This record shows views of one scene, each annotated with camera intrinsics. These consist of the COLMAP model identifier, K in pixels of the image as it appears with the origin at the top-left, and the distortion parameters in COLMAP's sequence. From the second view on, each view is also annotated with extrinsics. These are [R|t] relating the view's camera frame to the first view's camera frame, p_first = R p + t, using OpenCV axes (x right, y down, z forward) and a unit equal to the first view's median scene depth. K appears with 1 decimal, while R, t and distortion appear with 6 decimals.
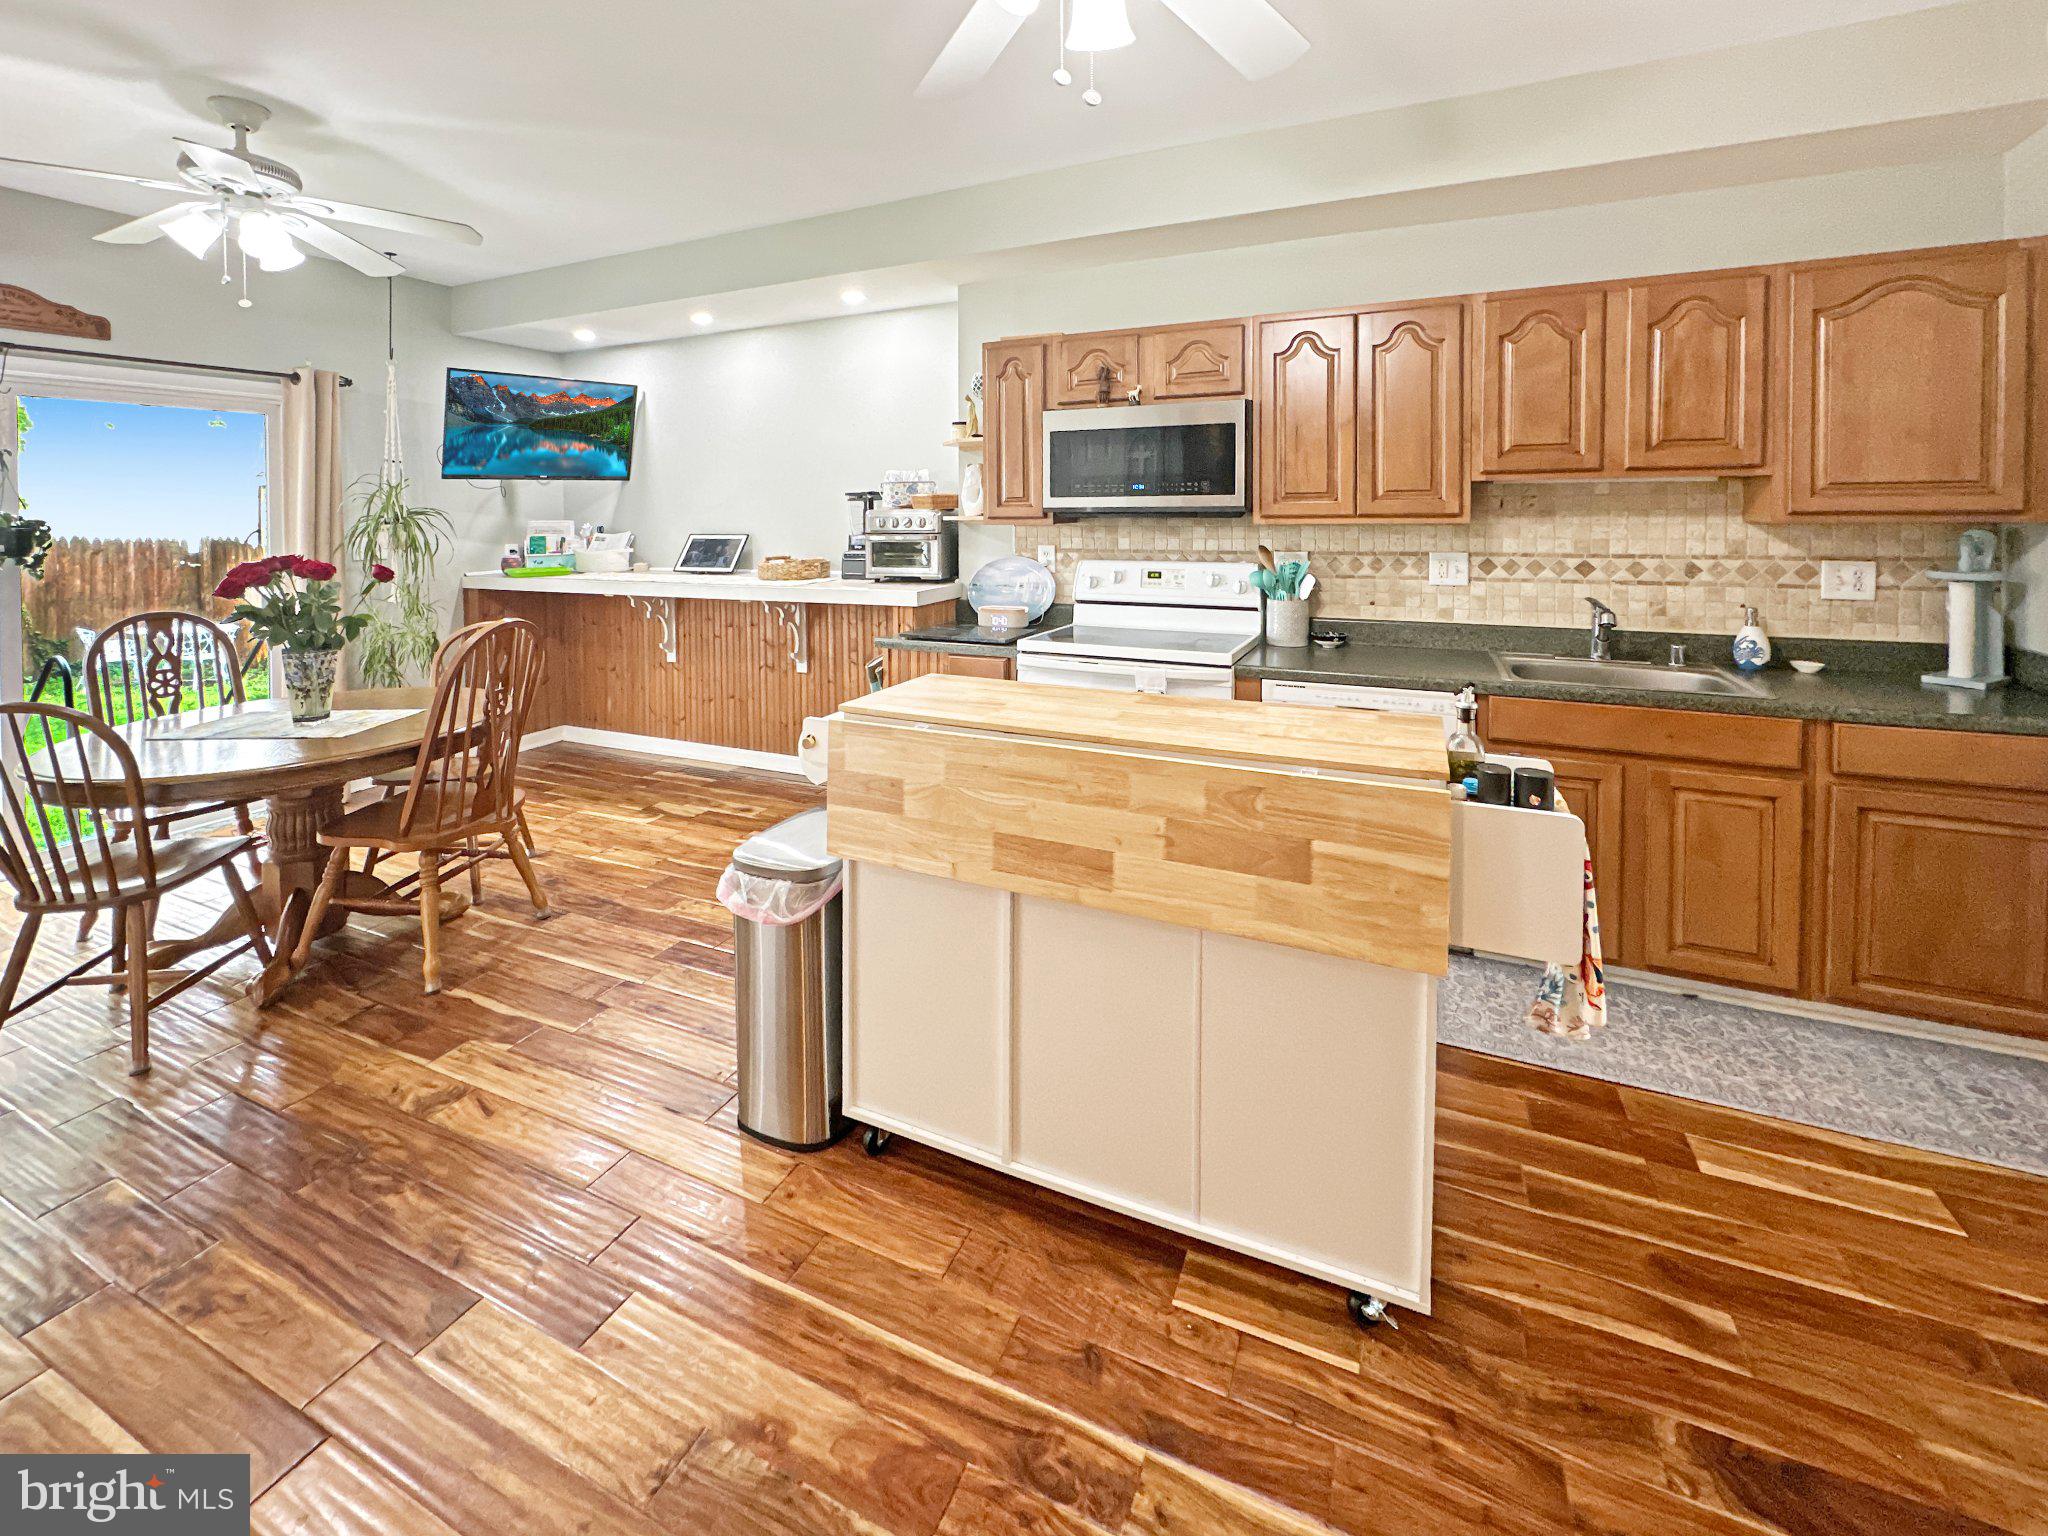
lens RADIAL K [[819.8, 0, 1030.0], [0, 819.8, 803.0], [0, 0, 1]] dist [-0.000144, -0.000172]
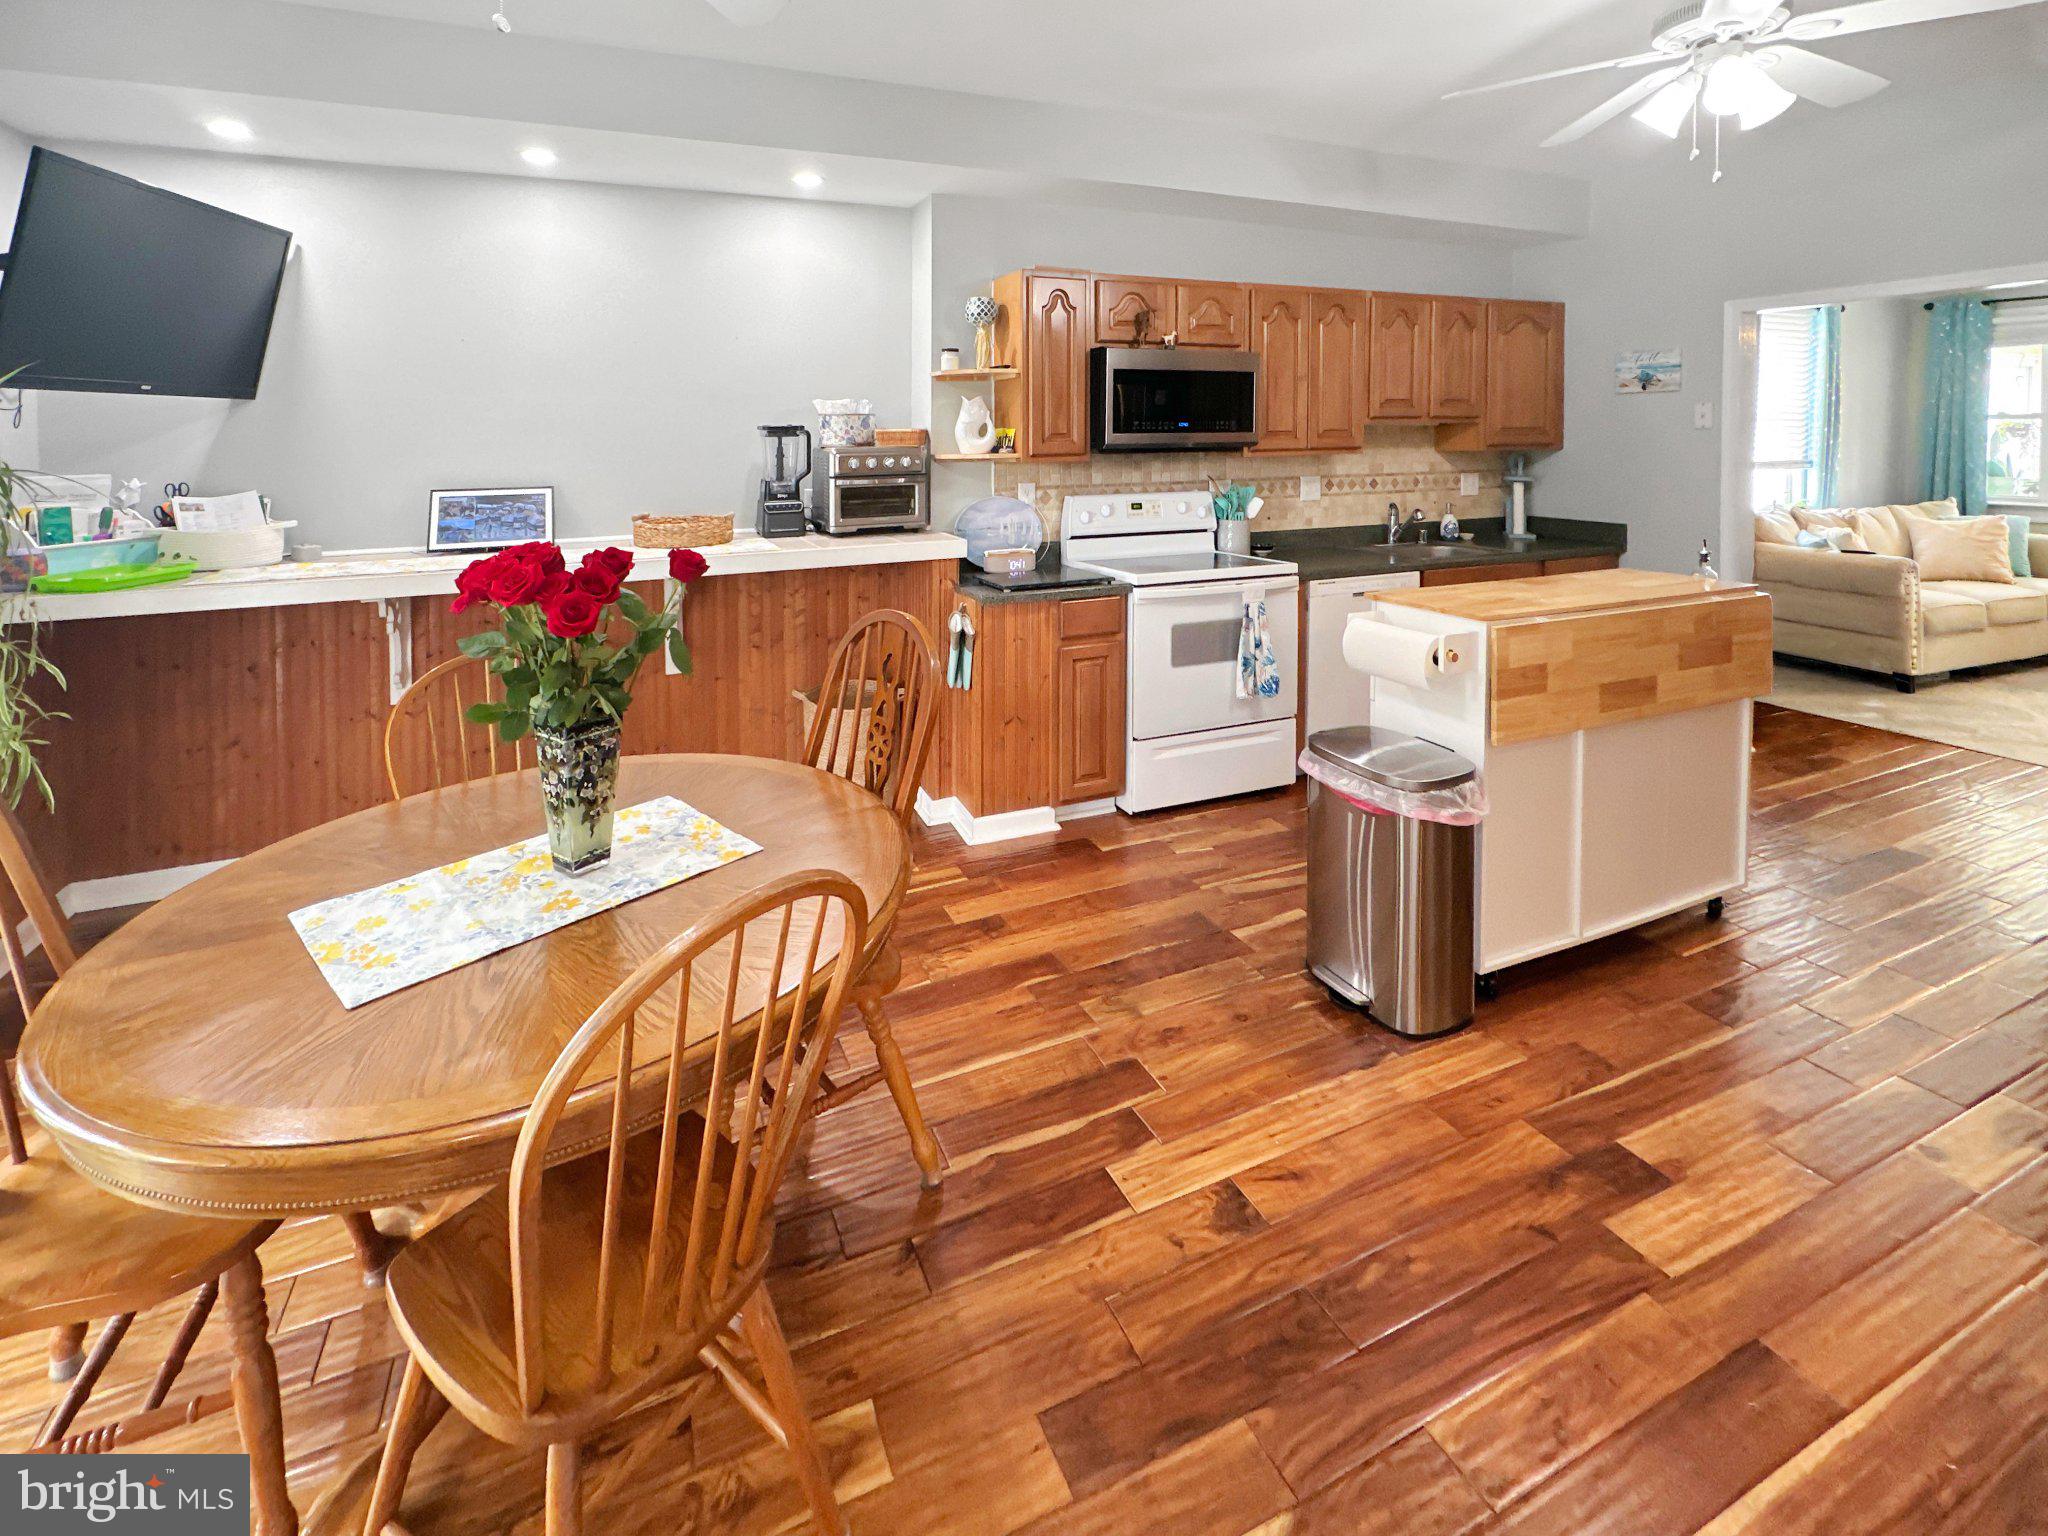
lens RADIAL K [[877.7, 0, 1024.0], [0, 877.7, 768.0], [0, 0, 1]] dist [-0.000728, -0.000229]
pose [[0.664256, -0.262148, 0.700030, -0.911341], [0.257140, 0.959471, 0.115304, -0.128418], [-0.701885, 0.103414, 0.704743, 0.351284]]
